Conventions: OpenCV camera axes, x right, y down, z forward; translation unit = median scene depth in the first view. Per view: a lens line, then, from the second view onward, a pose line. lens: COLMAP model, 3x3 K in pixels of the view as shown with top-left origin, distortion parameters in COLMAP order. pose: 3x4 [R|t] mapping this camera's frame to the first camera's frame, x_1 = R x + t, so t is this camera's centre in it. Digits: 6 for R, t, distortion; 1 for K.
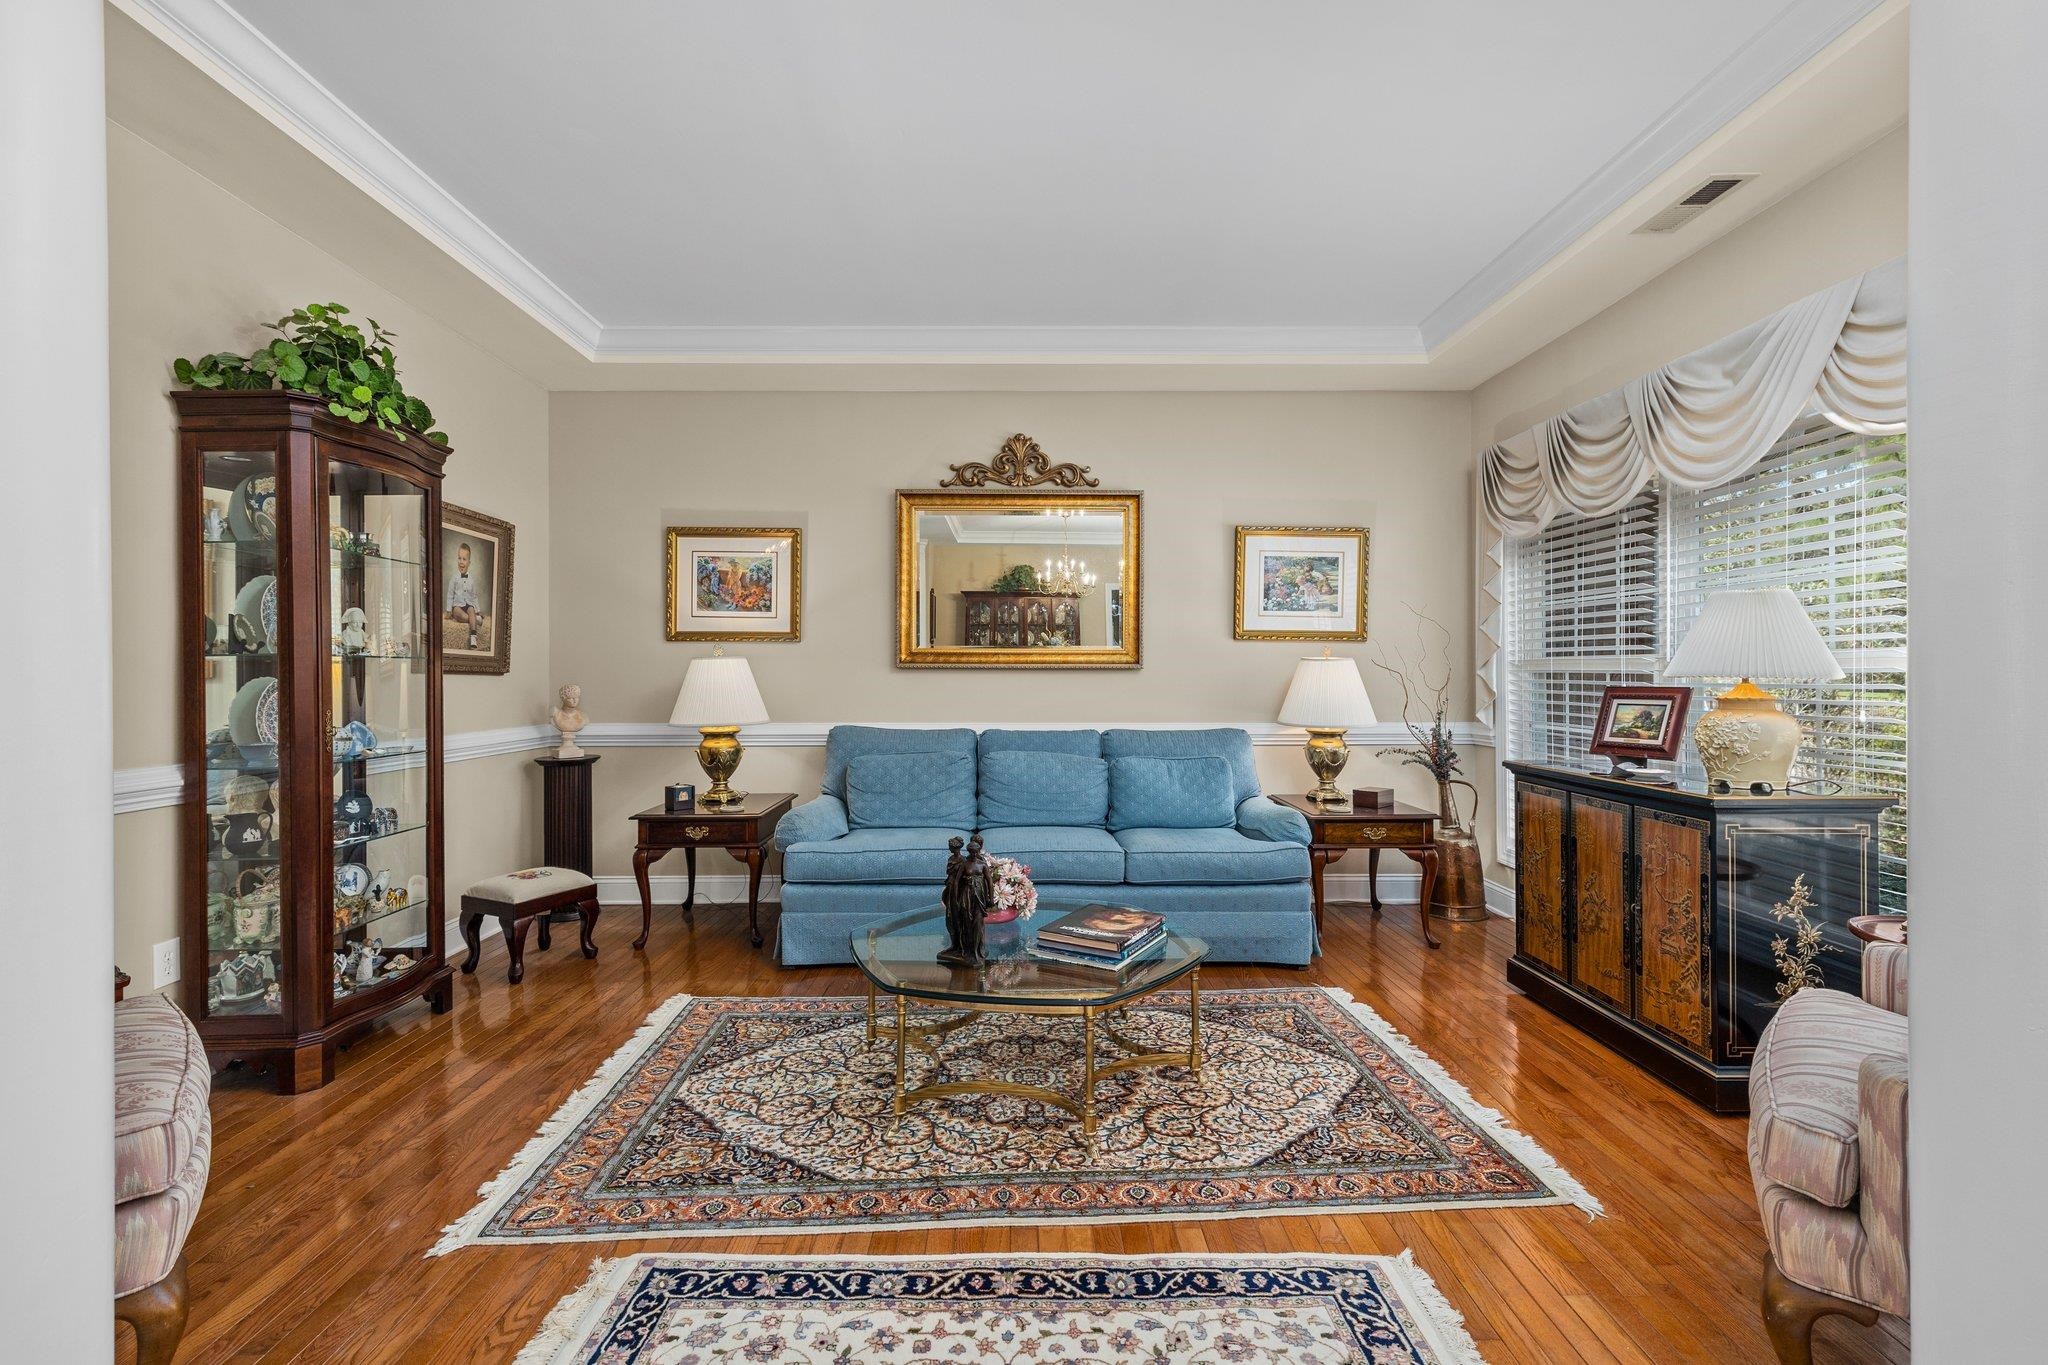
lens RADIAL K [[901.8, 0, 1020.5], [0, 901.8, 673.2], [0, 0, 1]] dist [0.001426, -0.000103]
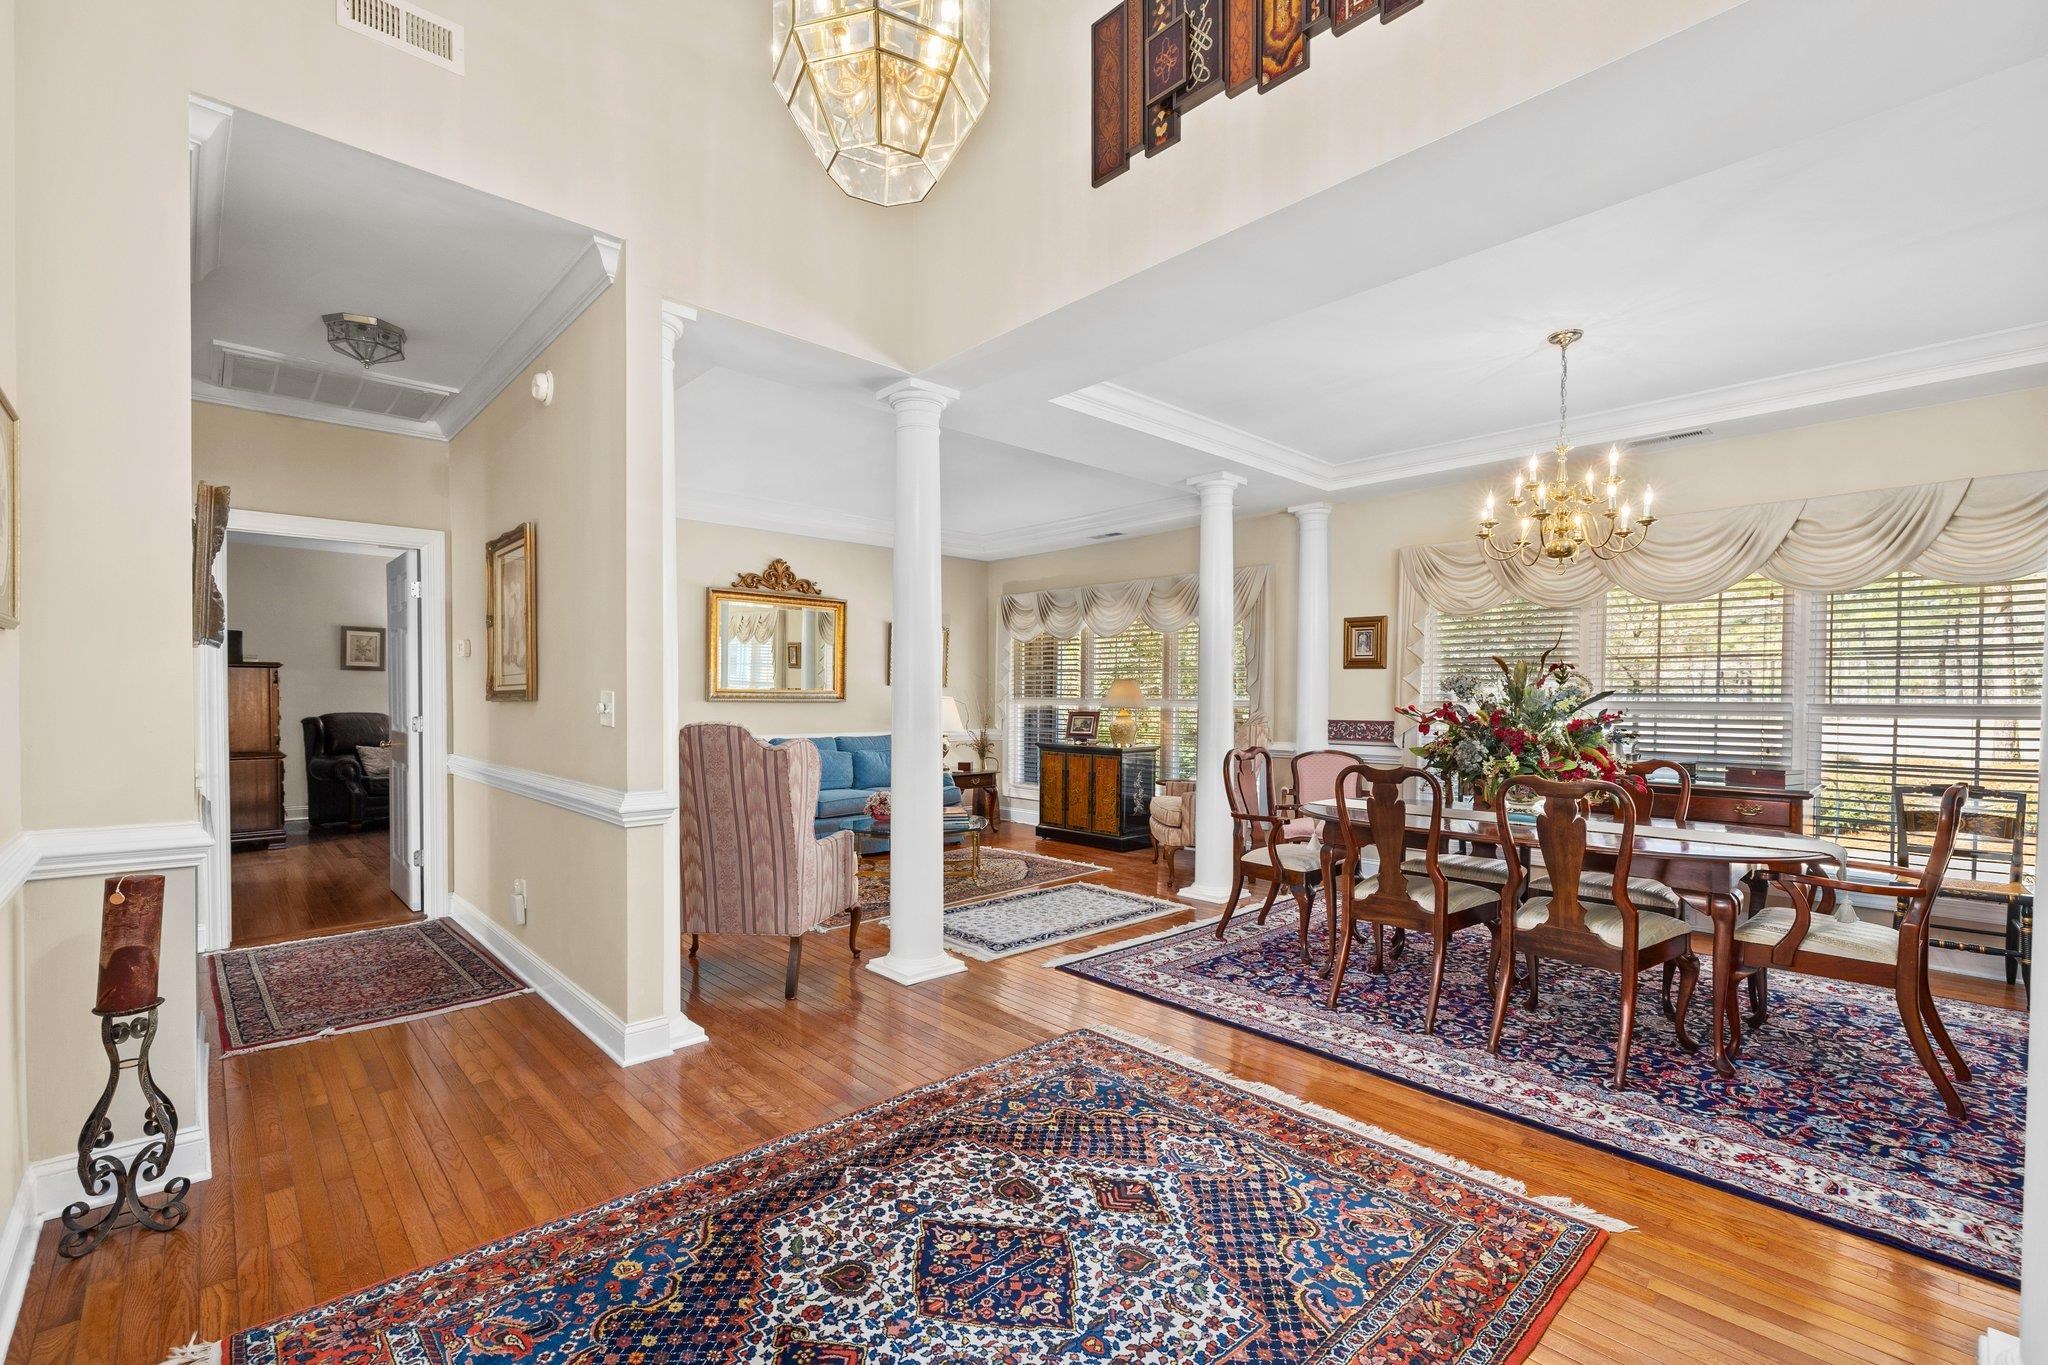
lens RADIAL K [[894.5, 0, 1028.0], [0, 894.5, 706.0], [0, 0, 1]] dist [0.002102, 0.000249]
pose [[0.733148, -0.000977, 0.680069, -1.126758], [-0.008058, 0.999916, 0.010124, -0.023870], [-0.680022, -0.012903, 0.733078, -0.738434]]
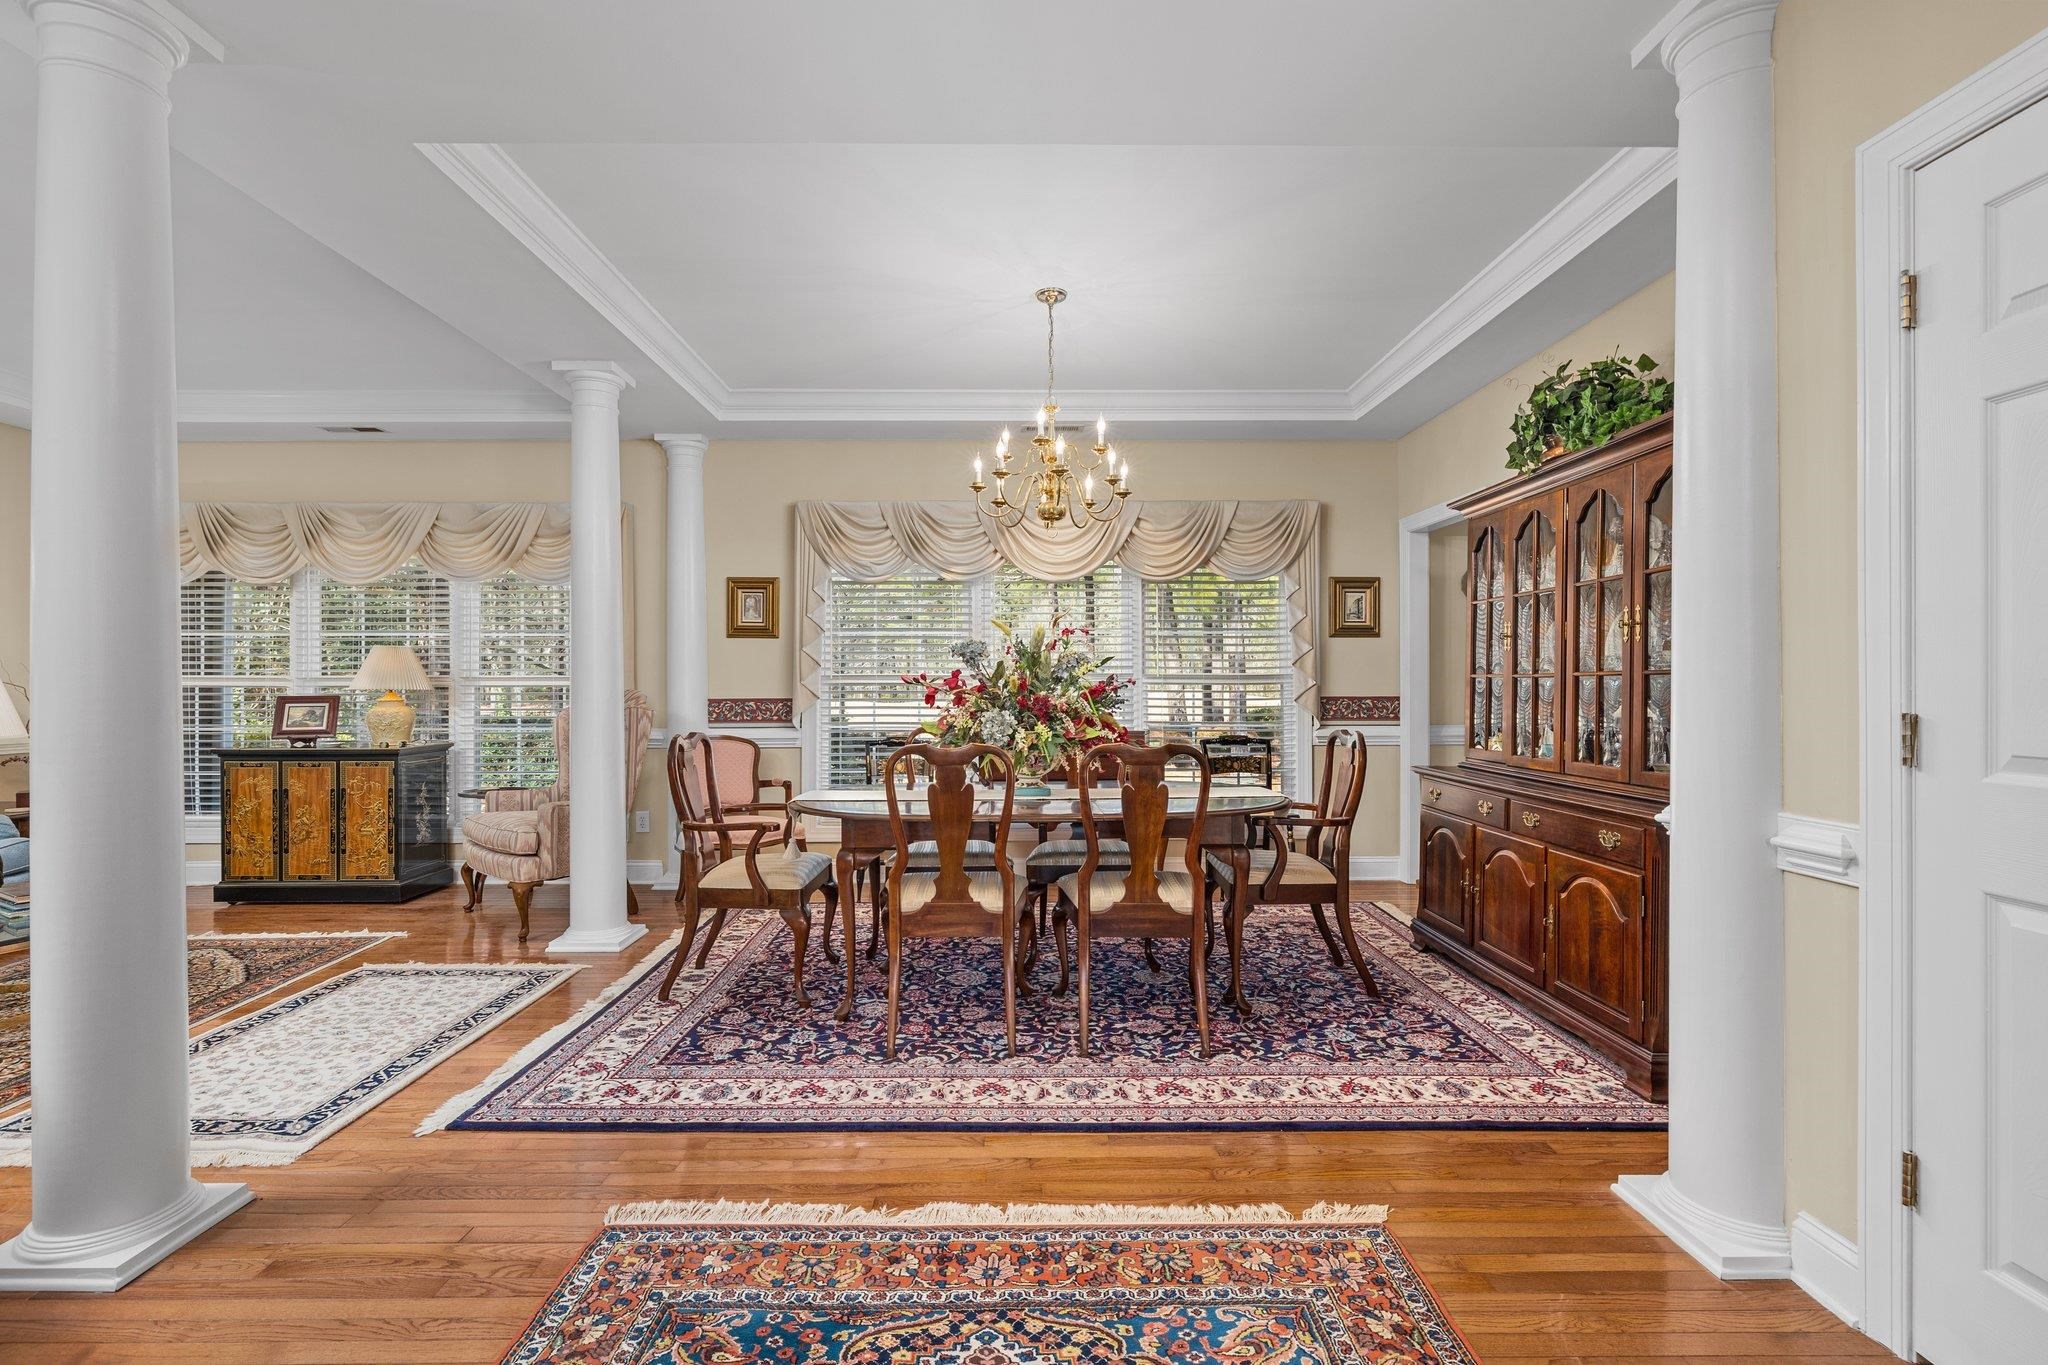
lens RADIAL K [[926.7, 0, 1024.0], [0, 926.7, 682.5], [0, 0, 1]] dist [-0.005688, -0.000210]
pose [[-0.010724, 0.004275, 0.999933, -0.991801], [0.001289, 0.999990, -0.004262, -0.000245], [-0.999942, 0.001244, -0.010729, -0.289523]]
